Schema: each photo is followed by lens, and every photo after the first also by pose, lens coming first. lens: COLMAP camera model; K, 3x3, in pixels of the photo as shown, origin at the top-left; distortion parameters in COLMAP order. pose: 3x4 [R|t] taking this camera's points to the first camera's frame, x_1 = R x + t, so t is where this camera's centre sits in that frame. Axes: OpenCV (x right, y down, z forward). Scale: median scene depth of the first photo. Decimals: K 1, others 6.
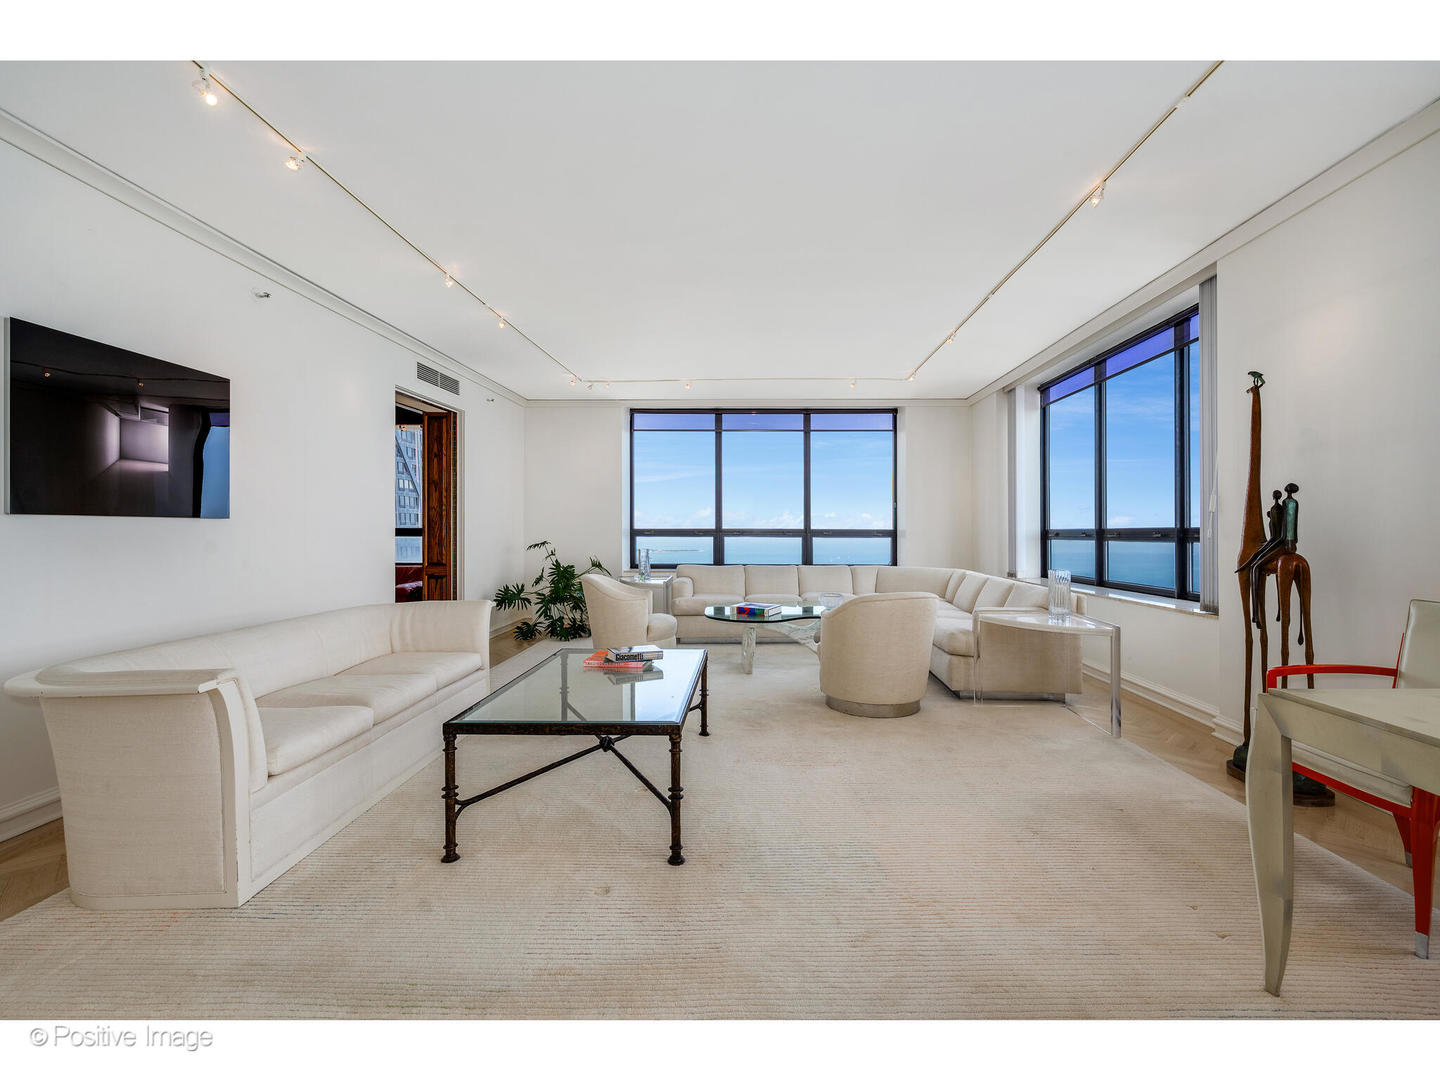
lens RADIAL K [[626.9, 0, 720.0], [0, 626.9, 540.0], [0, 0, 1]] dist [-0.001139, 0.000022]
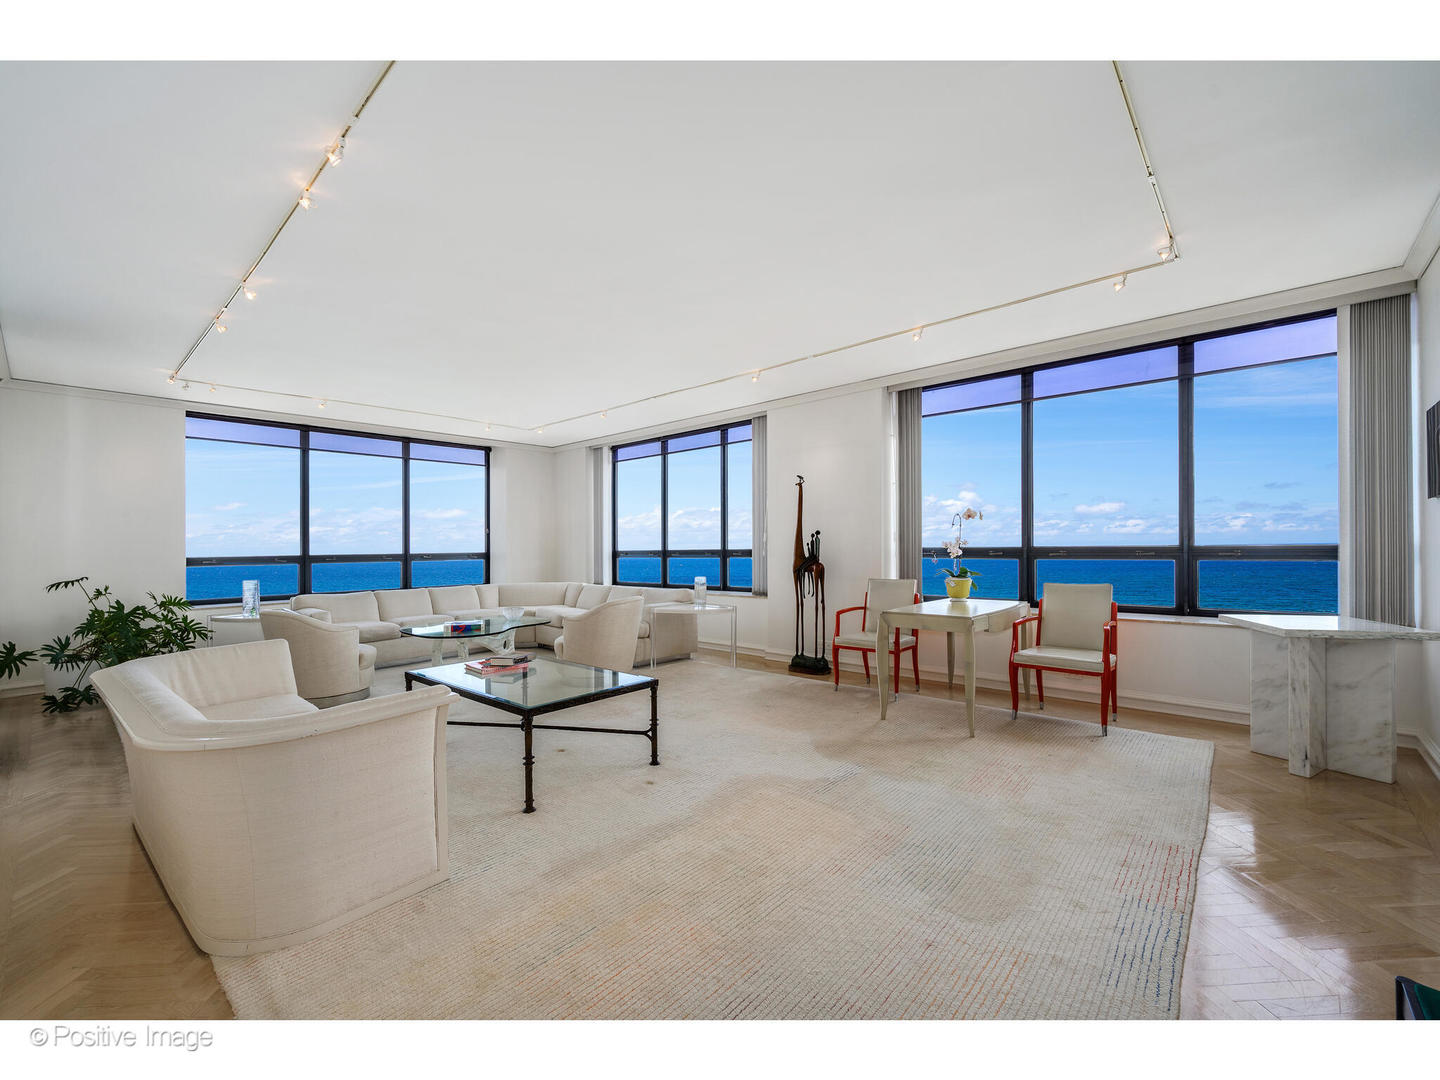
lens RADIAL K [[581.0, 0, 723.1], [0, 581.0, 553.9], [0, 0, 1]] dist [-0.001451, -0.000184]
pose [[0.666534, -0.017915, 0.745260, -0.340706], [0.024221, 0.999704, 0.002369, -0.008715], [-0.745081, 0.016471, 0.666770, -0.042428]]
